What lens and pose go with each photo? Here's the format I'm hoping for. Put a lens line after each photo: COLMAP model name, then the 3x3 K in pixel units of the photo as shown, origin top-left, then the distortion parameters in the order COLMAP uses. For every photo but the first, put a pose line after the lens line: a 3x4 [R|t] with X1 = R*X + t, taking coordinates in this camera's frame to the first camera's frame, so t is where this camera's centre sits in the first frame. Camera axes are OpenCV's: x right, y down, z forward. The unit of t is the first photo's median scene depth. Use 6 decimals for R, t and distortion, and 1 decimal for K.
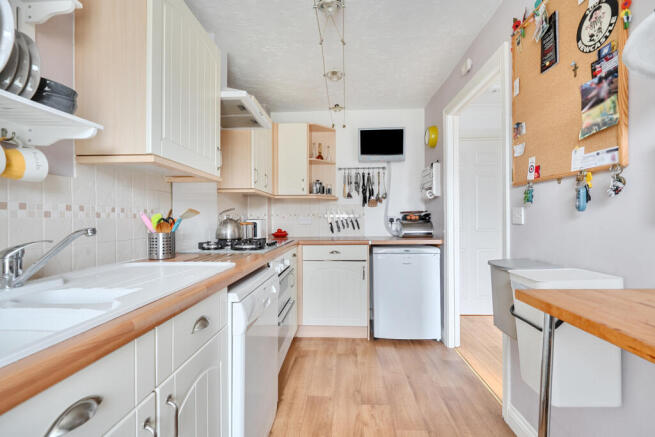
lens RADIAL K [[299.8, 0, 328.3], [0, 299.8, 217.2], [0, 0, 1]] dist [0.001426, 0.000059]
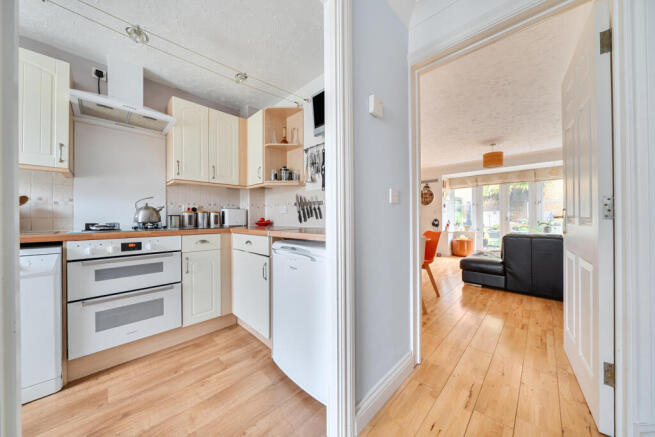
lens RADIAL K [[225.3, 0, 316.0], [0, 225.3, 217.6], [0, 0, 1]] dist [-0.006811, 0.000038]
pose [[0.737873, 0.000199, -0.674939, 0.635202], [0.001939, 0.999995, 0.002414, 0.044212], [0.674936, -0.003089, 0.737869, 0.666953]]
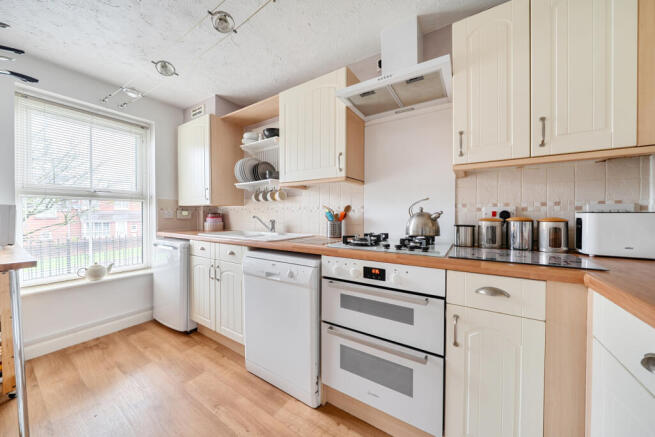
lens RADIAL K [[225.3, 0, 324.1], [0, 225.3, 216.7], [0, 0, 1]] dist [-0.006811, 0.000038]
pose [[-0.496940, 0.014003, -0.867672, 0.225869], [0.004085, 0.999896, 0.013798, 0.004123], [0.867775, 0.003312, -0.496946, 0.939057]]
